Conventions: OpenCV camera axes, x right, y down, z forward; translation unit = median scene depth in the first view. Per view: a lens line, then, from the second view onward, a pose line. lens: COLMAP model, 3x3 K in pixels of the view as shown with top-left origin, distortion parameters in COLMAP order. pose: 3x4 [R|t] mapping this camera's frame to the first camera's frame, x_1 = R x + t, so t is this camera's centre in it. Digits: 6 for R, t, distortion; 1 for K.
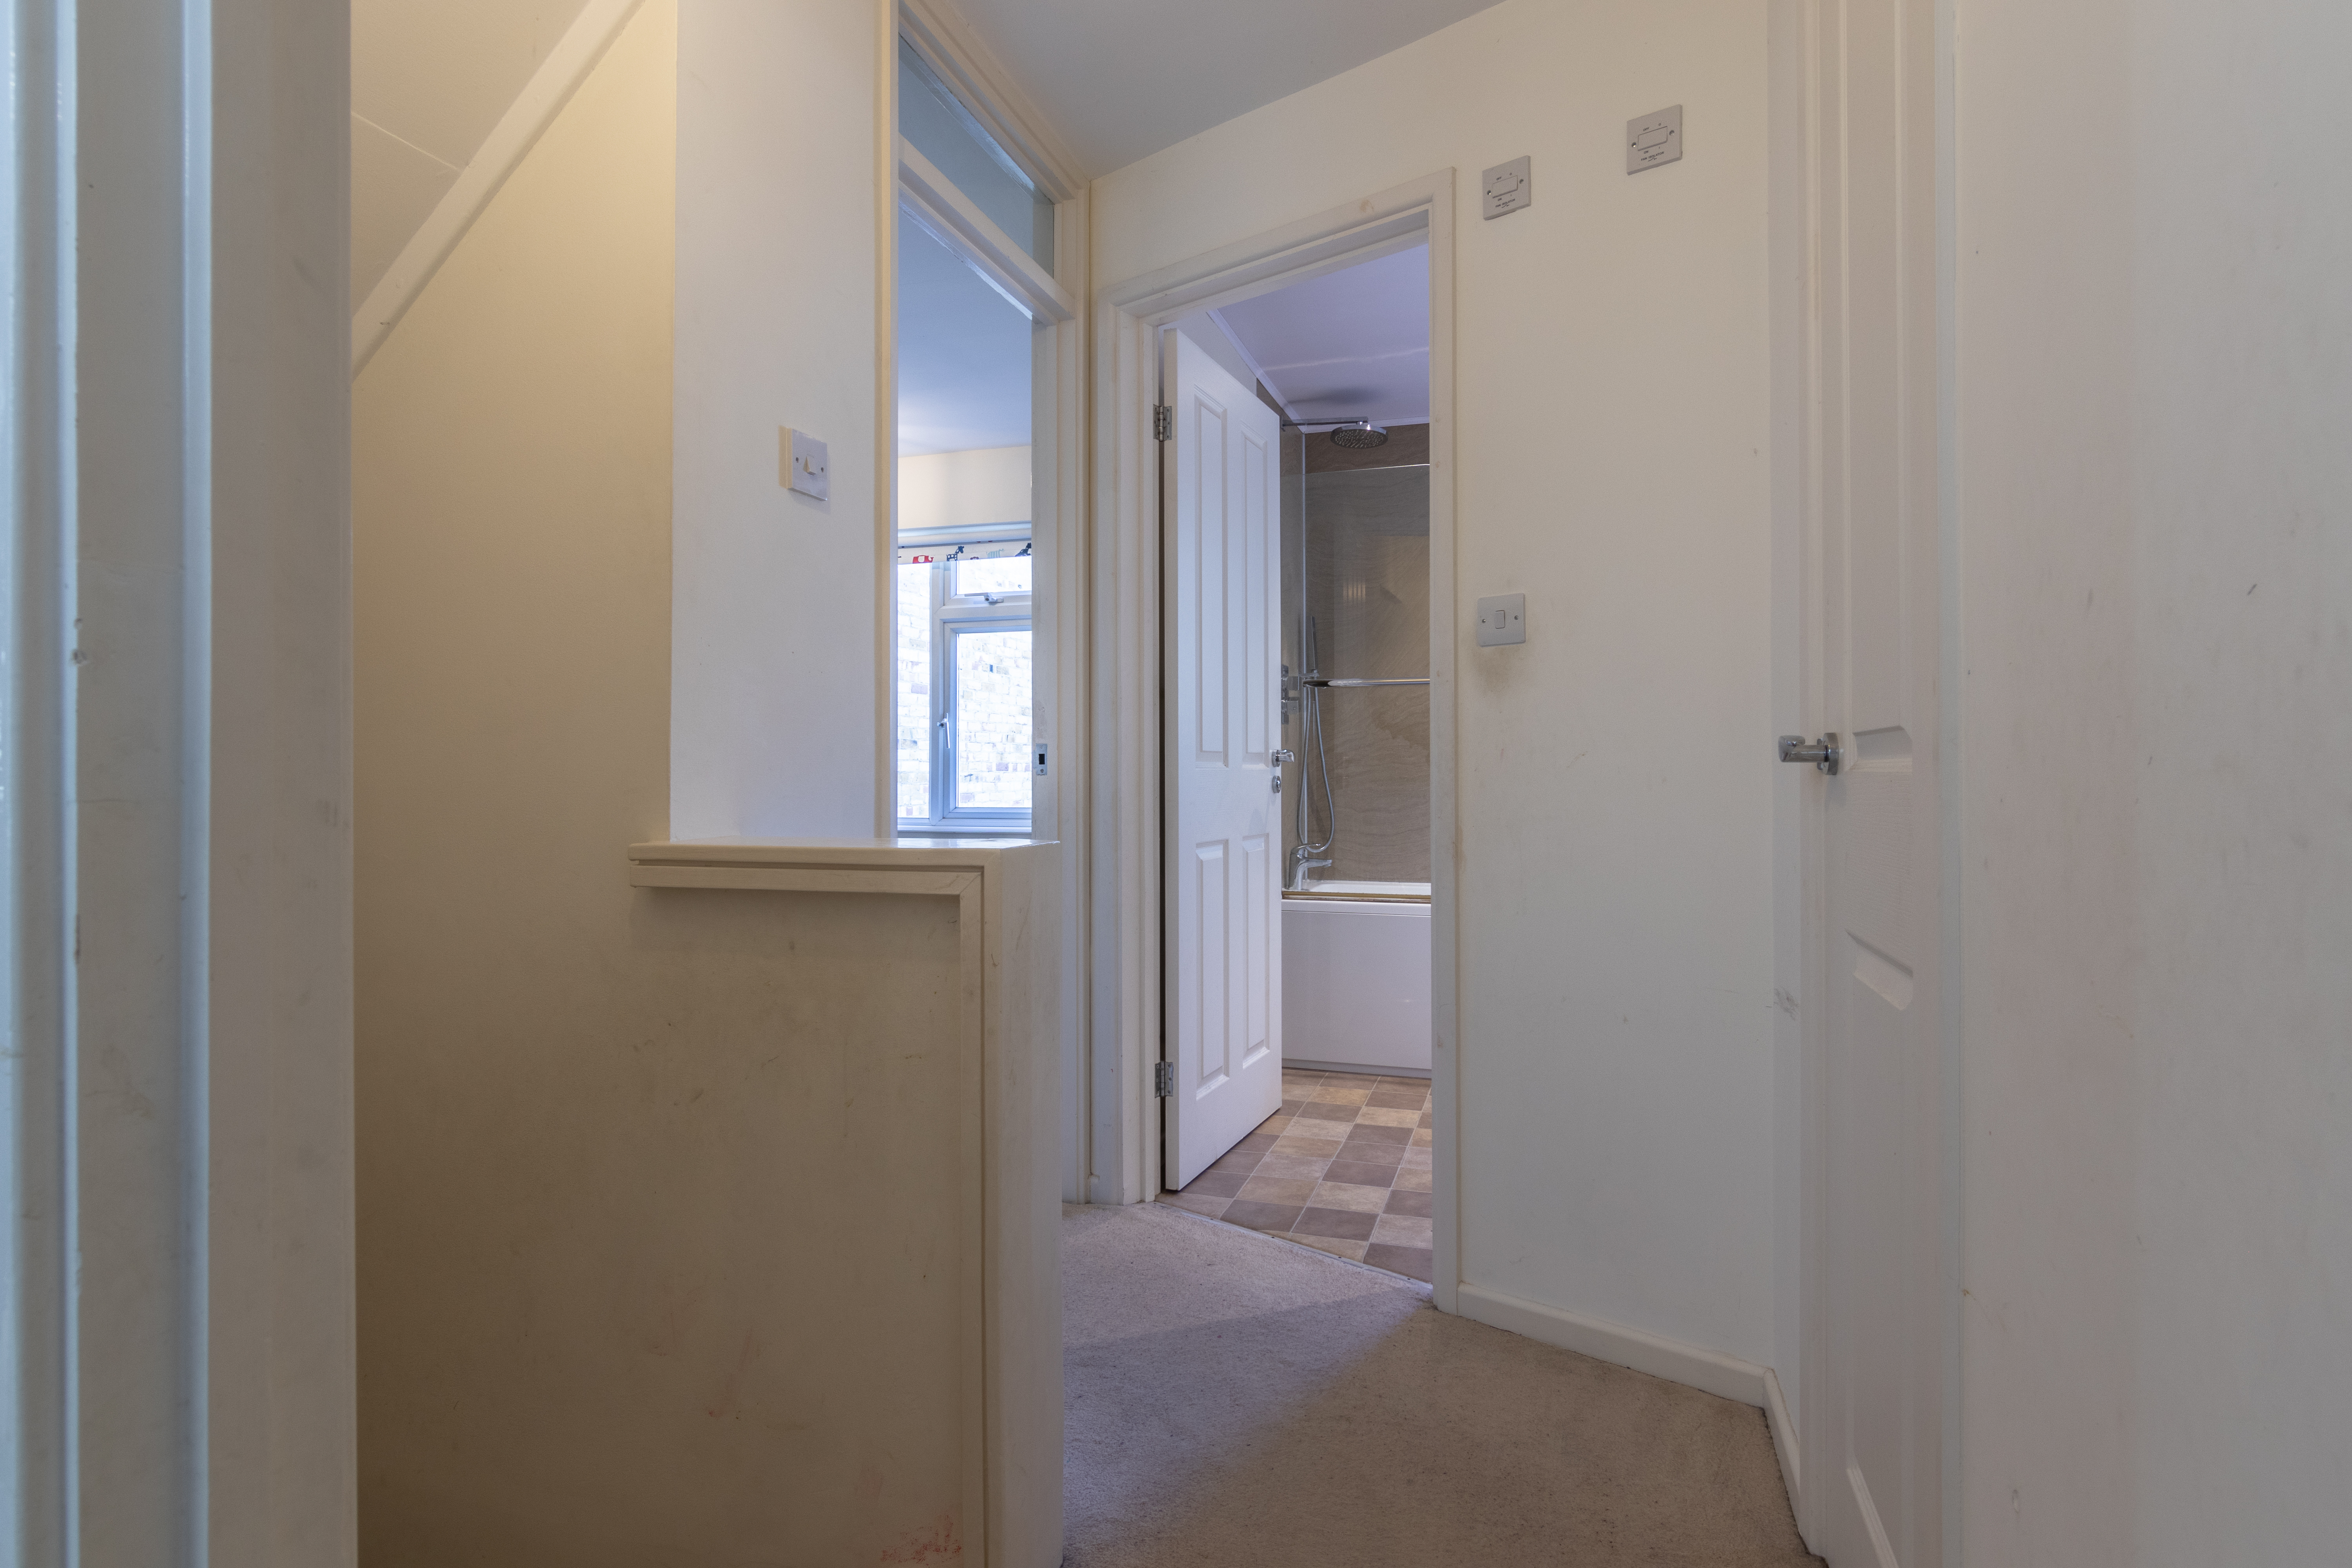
lens RADIAL K [[1182.9, 0, 1176.0], [0, 1182.9, 784.0], [0, 0, 1]] dist [-0.011930, -0.000475]
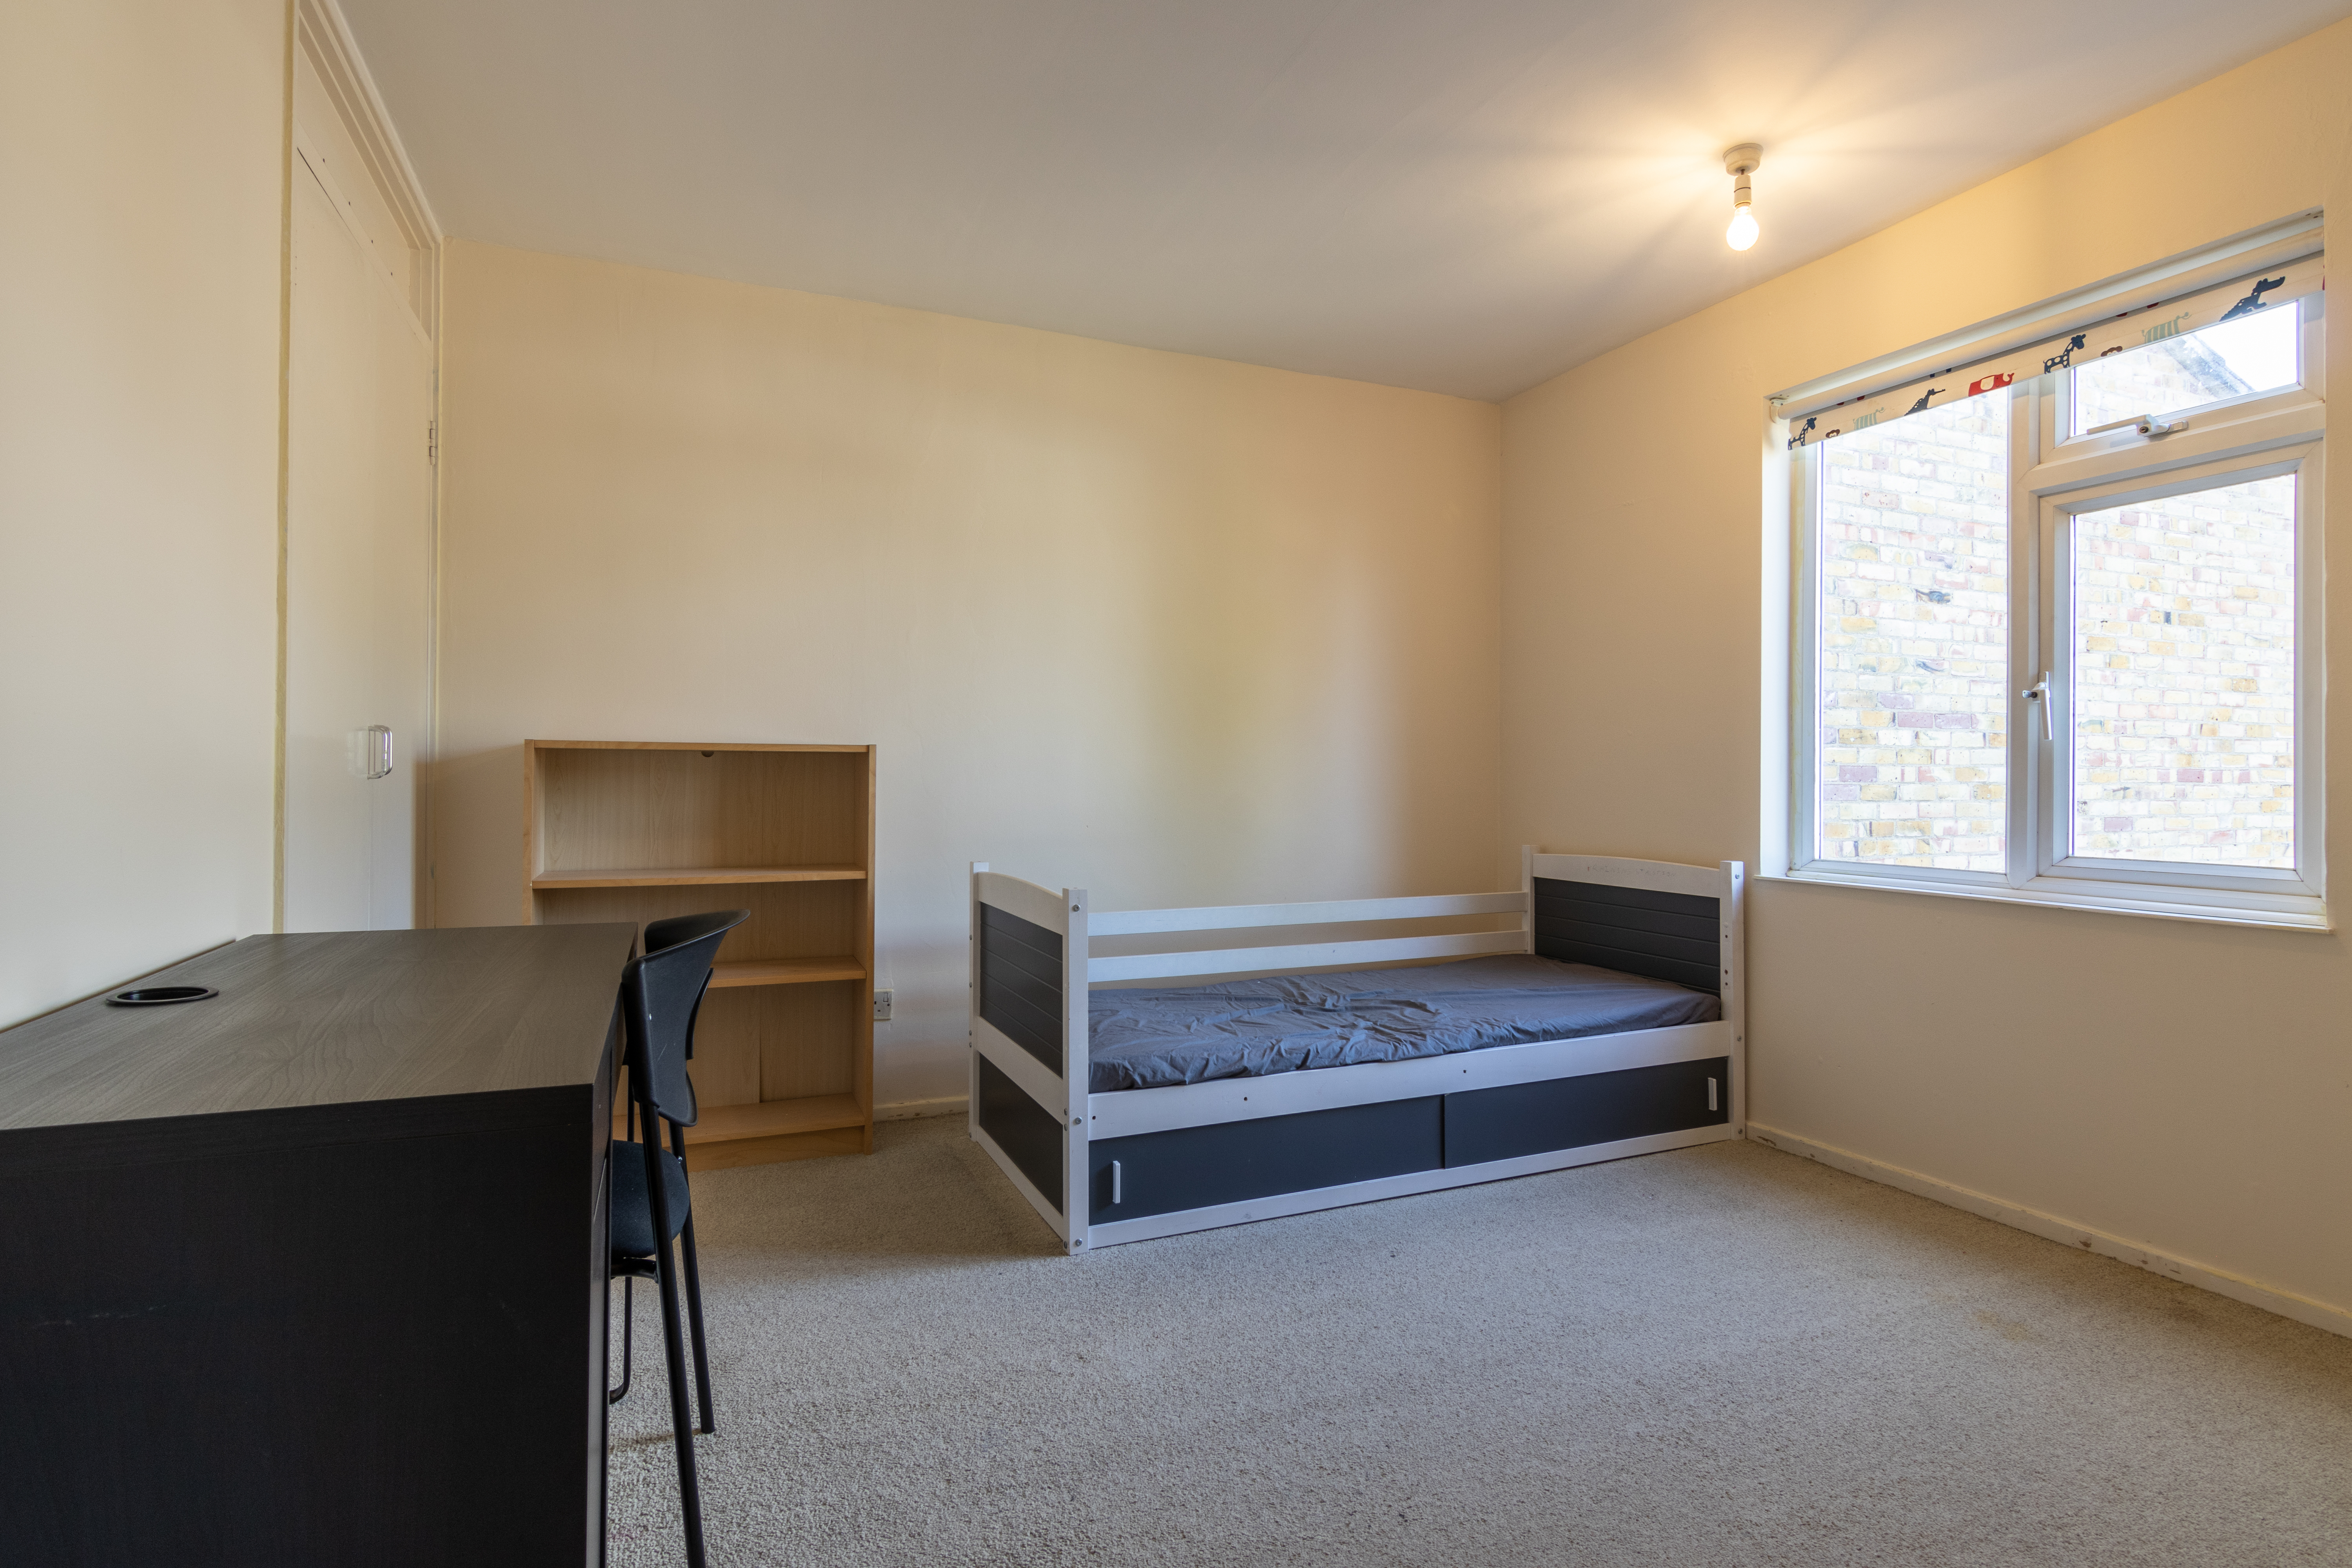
lens RADIAL K [[1182.9, 0, 1176.0], [0, 1182.9, 784.0], [0, 0, 1]] dist [-0.011930, -0.000475]
pose [[0.651637, 0.000848, -0.758530, -0.052897], [-0.007313, 0.999960, -0.005165, -0.005869], [0.758495, 0.008913, 0.651617, 0.378868]]
